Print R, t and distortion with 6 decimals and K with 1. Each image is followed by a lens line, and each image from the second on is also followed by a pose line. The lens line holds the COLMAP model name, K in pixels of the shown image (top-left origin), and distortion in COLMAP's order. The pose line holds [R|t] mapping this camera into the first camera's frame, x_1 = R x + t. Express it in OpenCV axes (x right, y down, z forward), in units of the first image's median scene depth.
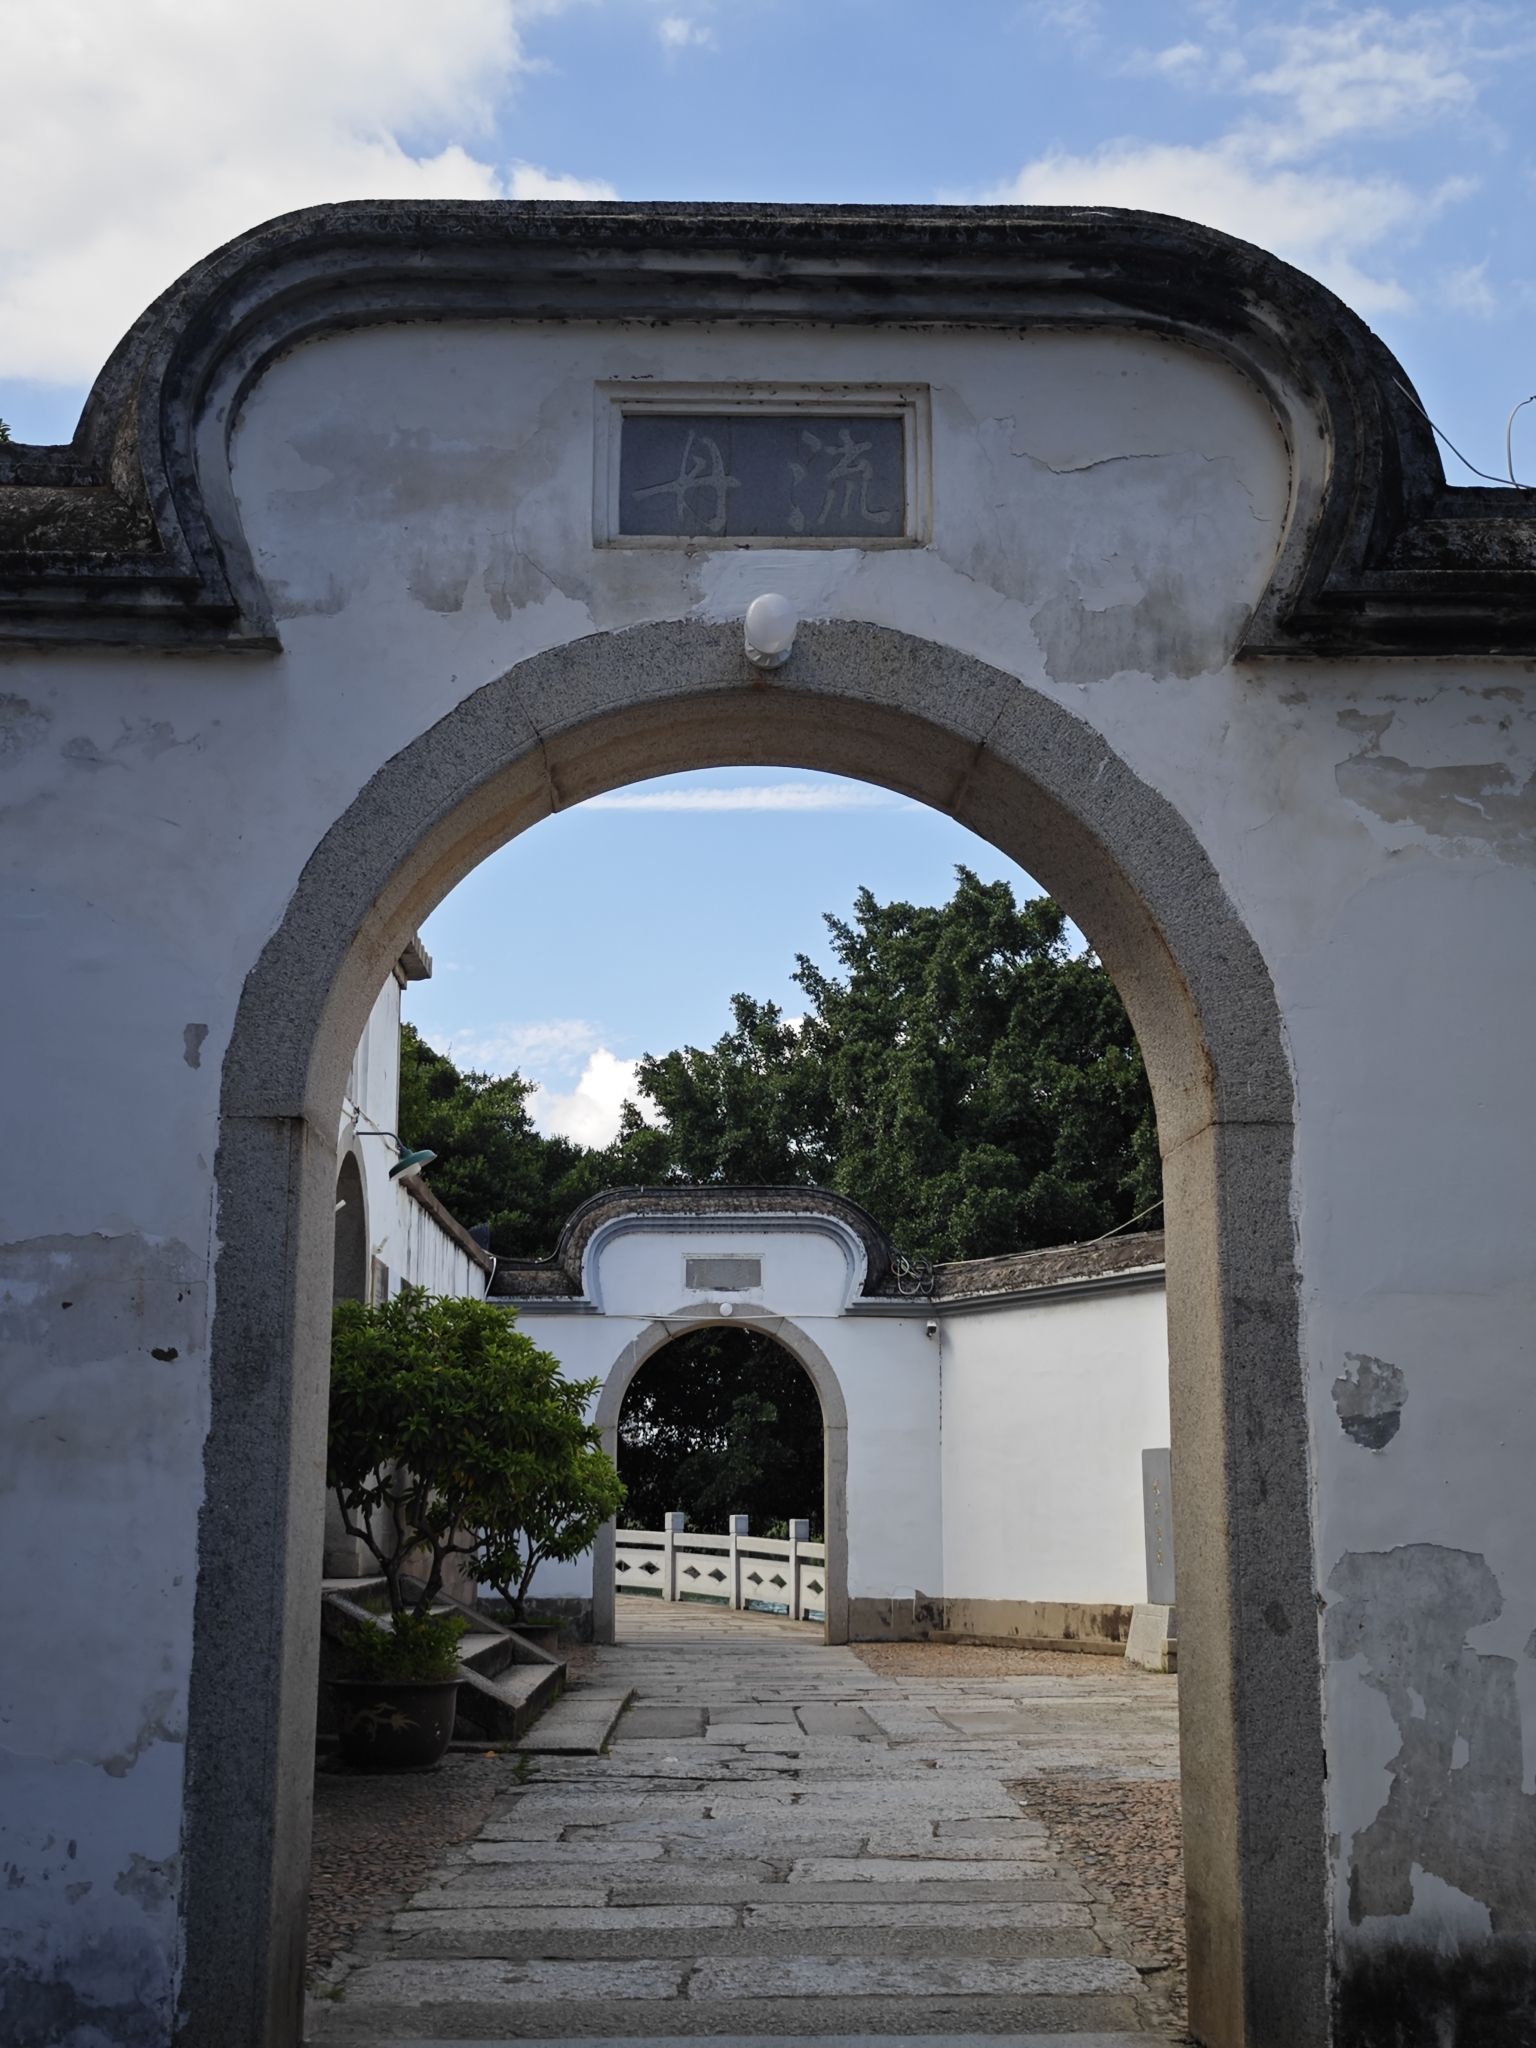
lens RADIAL K [[2546.3, 0, 766.3], [0, 2546.3, 1021.3], [0, 0, 1]] dist [0.076764, 0.000000]
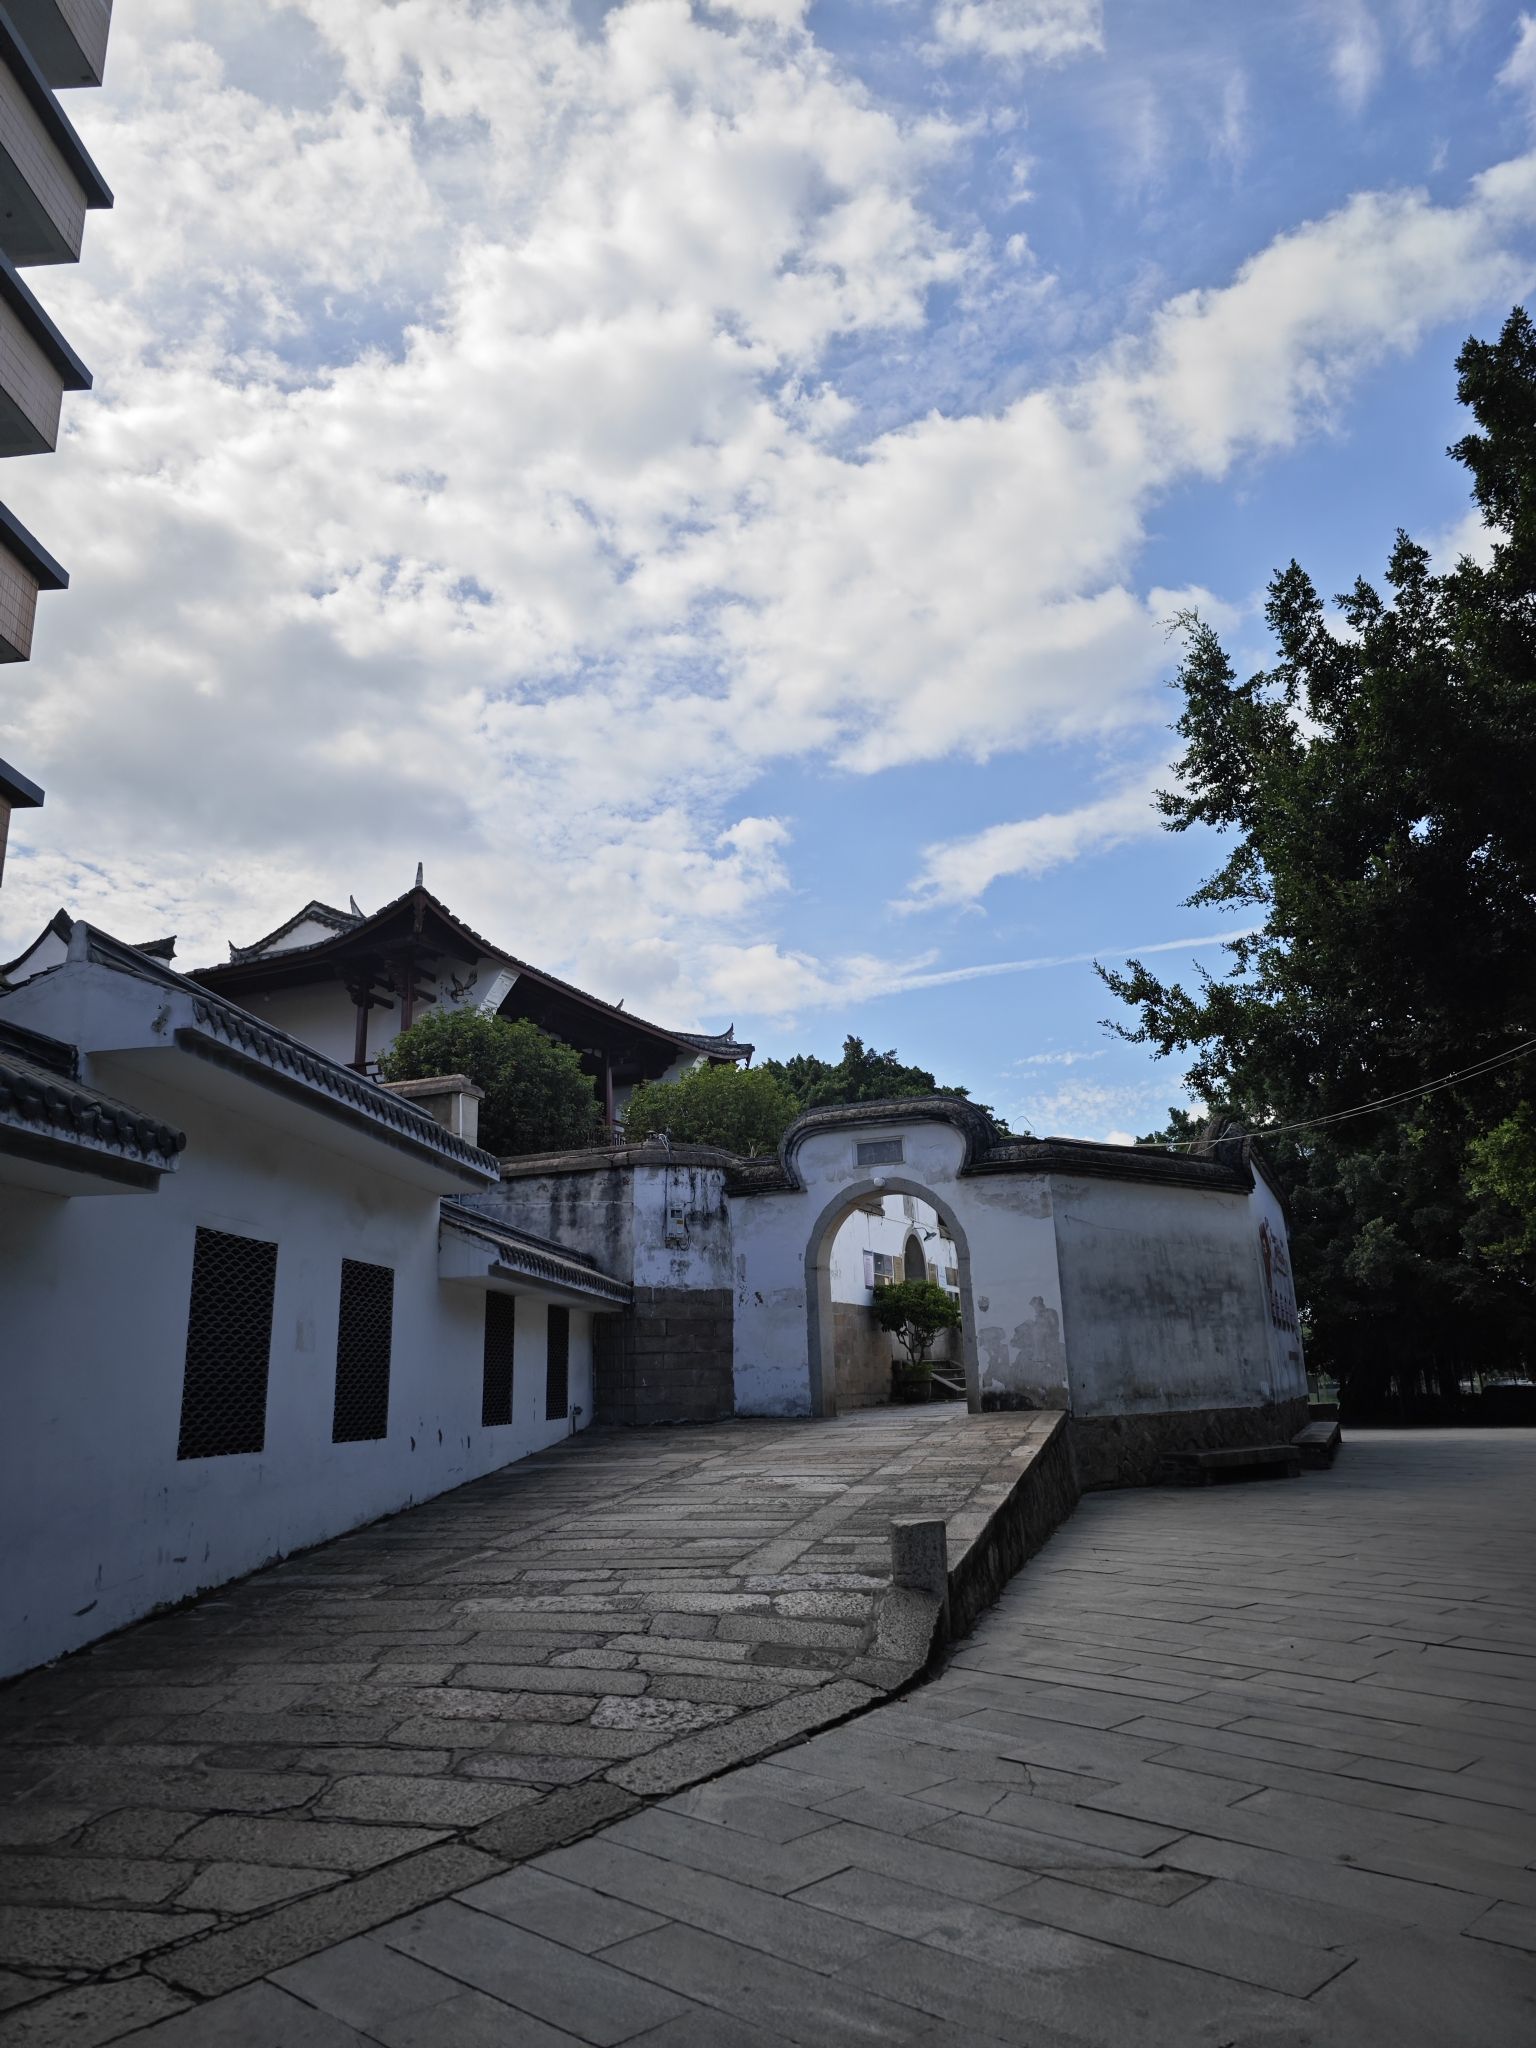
lens RADIAL K [[1374.4, 0, 766.5], [0, 1374.4, 1024.9], [0, 0, 1]] dist [-0.000500, -0.000012]
pose [[0.910351, -0.129837, -0.392943, 1.084224], [0.114535, 0.991467, -0.062253, -0.348371], [0.397673, 0.011666, 0.917453, -2.107561]]
